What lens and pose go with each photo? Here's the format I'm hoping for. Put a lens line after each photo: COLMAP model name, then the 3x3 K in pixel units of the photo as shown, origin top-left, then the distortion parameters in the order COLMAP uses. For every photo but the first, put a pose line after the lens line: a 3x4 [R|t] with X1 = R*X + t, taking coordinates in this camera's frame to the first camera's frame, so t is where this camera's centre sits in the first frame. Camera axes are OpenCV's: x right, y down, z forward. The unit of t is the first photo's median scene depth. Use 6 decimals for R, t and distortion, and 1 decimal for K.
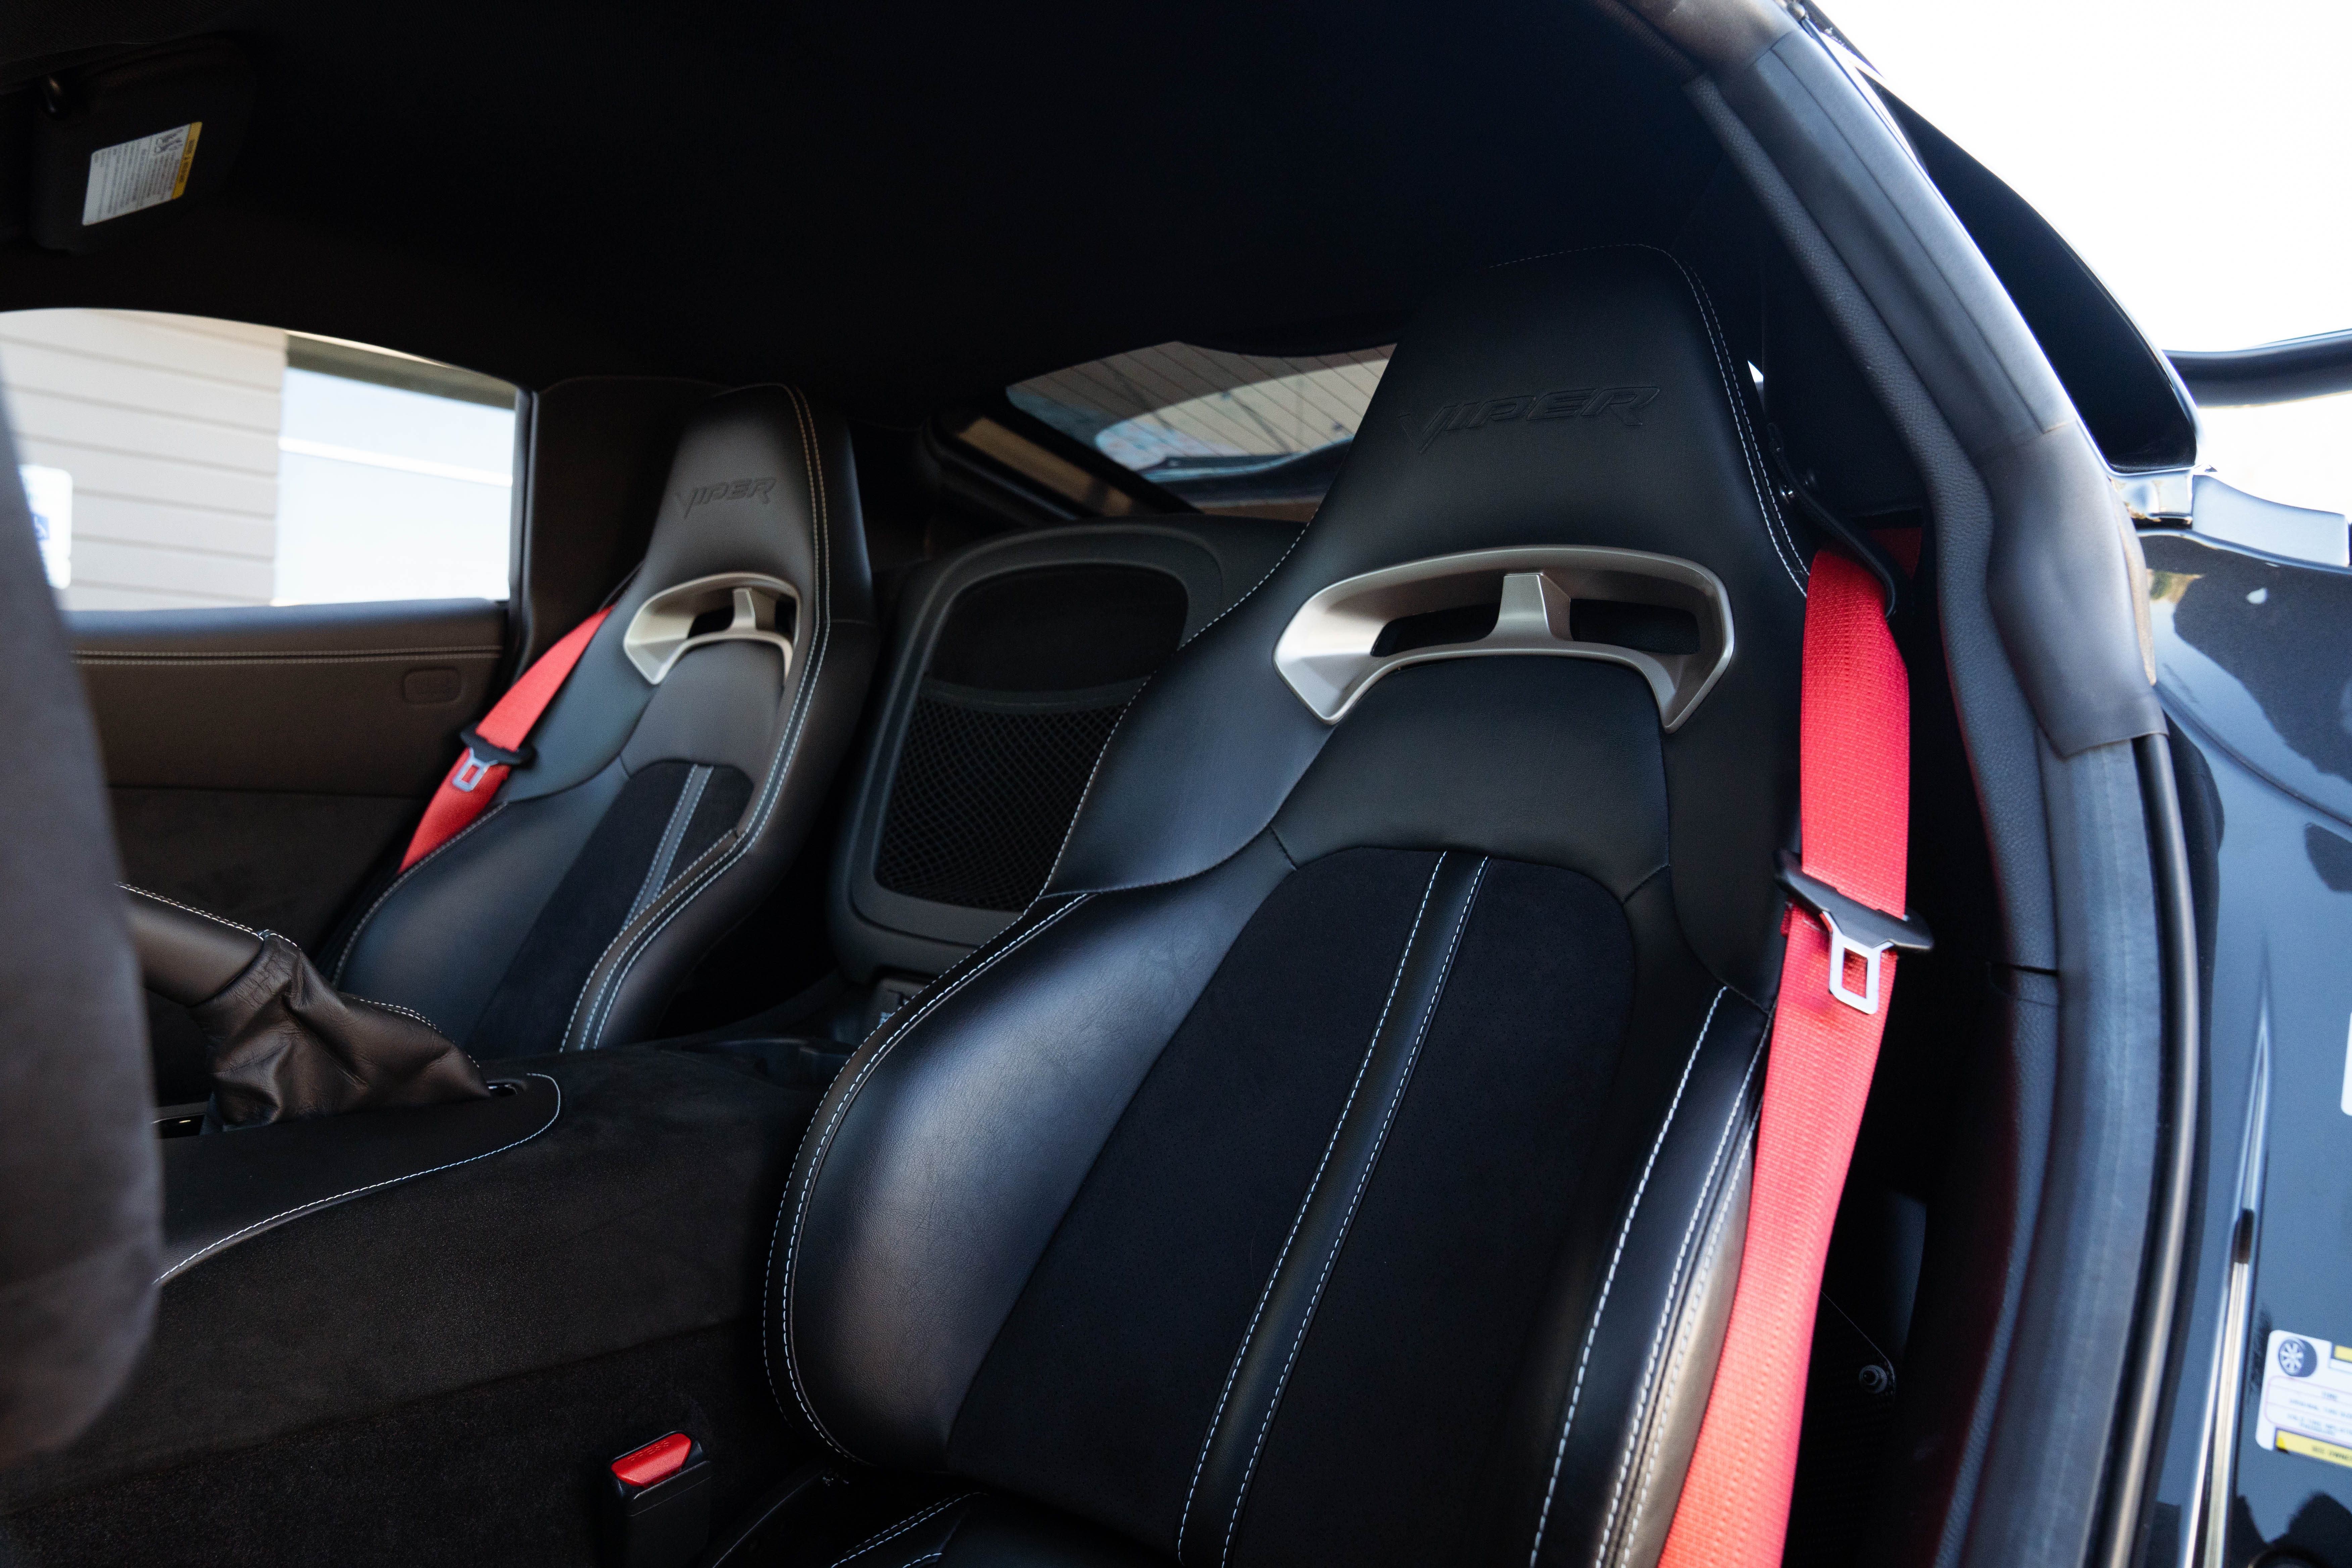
lens RADIAL K [[1651.5, 0, 1161.4], [0, 1651.5, 783.9], [0, 0, 1]] dist [-0.073895, 0.044639]
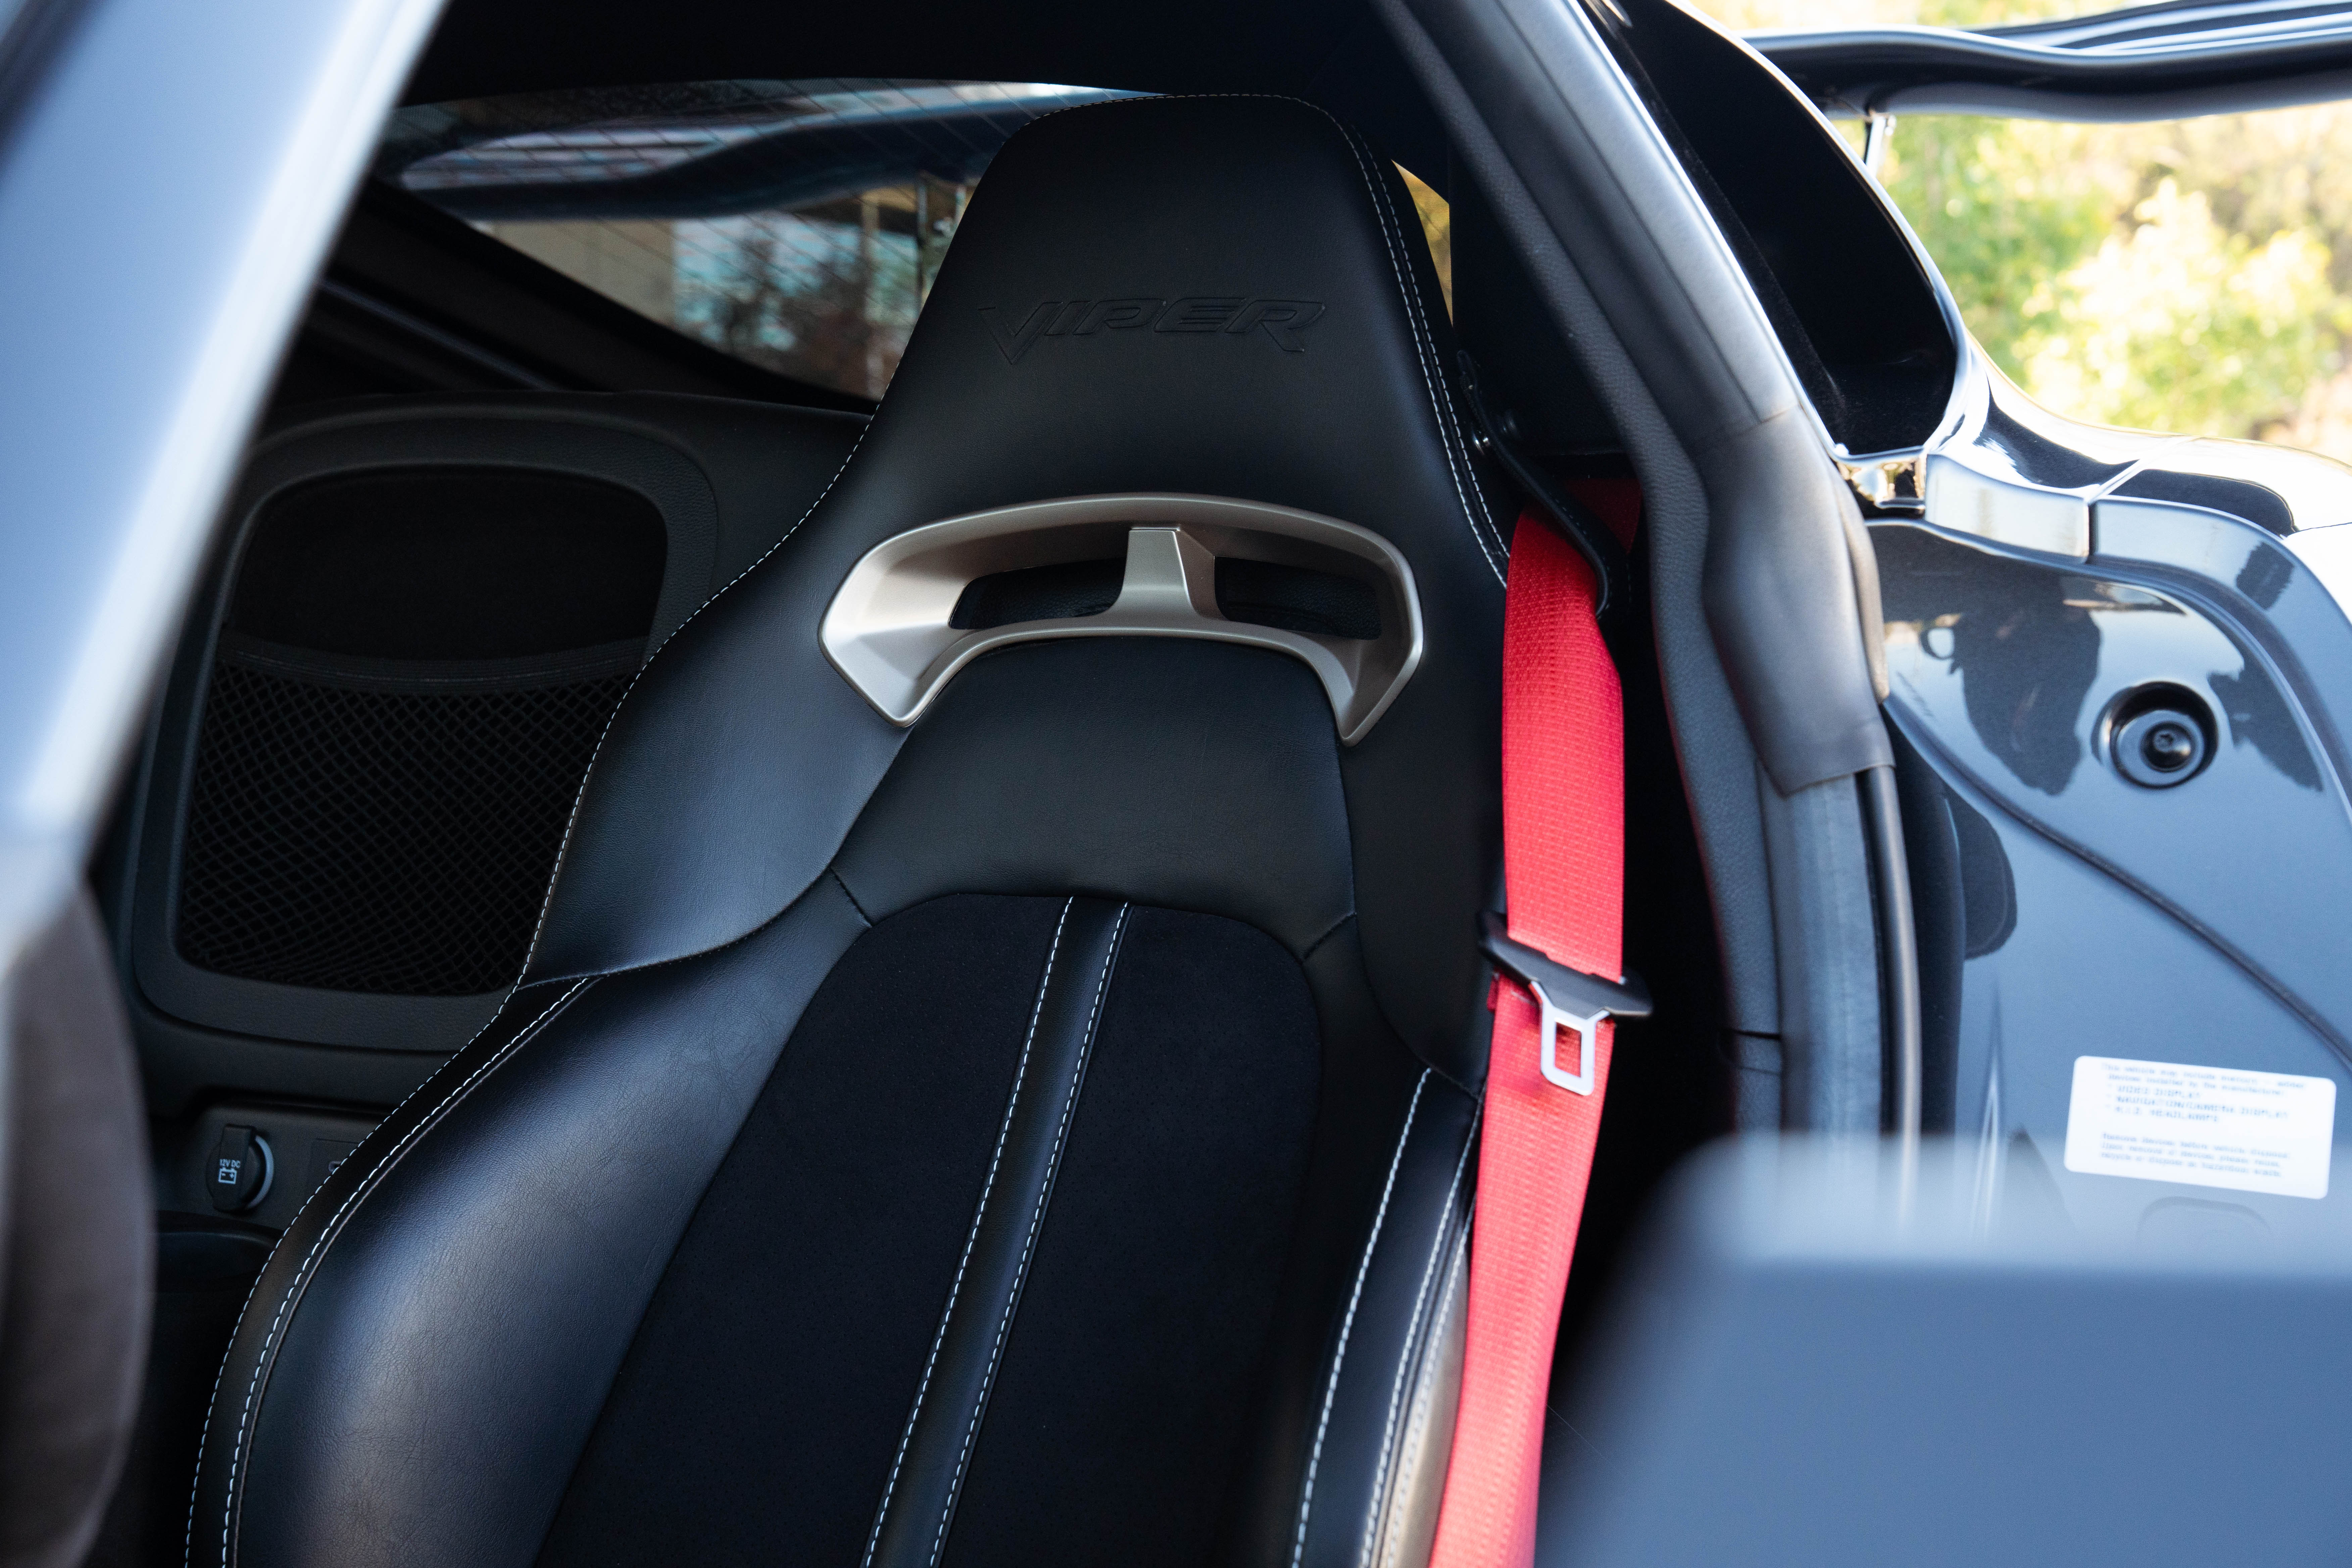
lens RADIAL K [[3147.8, 0, 1169.6], [0, 3147.8, 789.4], [0, 0, 1]] dist [0.165678, 0.000000]
pose [[0.964408, -0.051393, 0.259375, -0.185937], [0.034786, 0.997064, 0.068219, -0.122940], [-0.262119, -0.056768, 0.963364, -0.492022]]
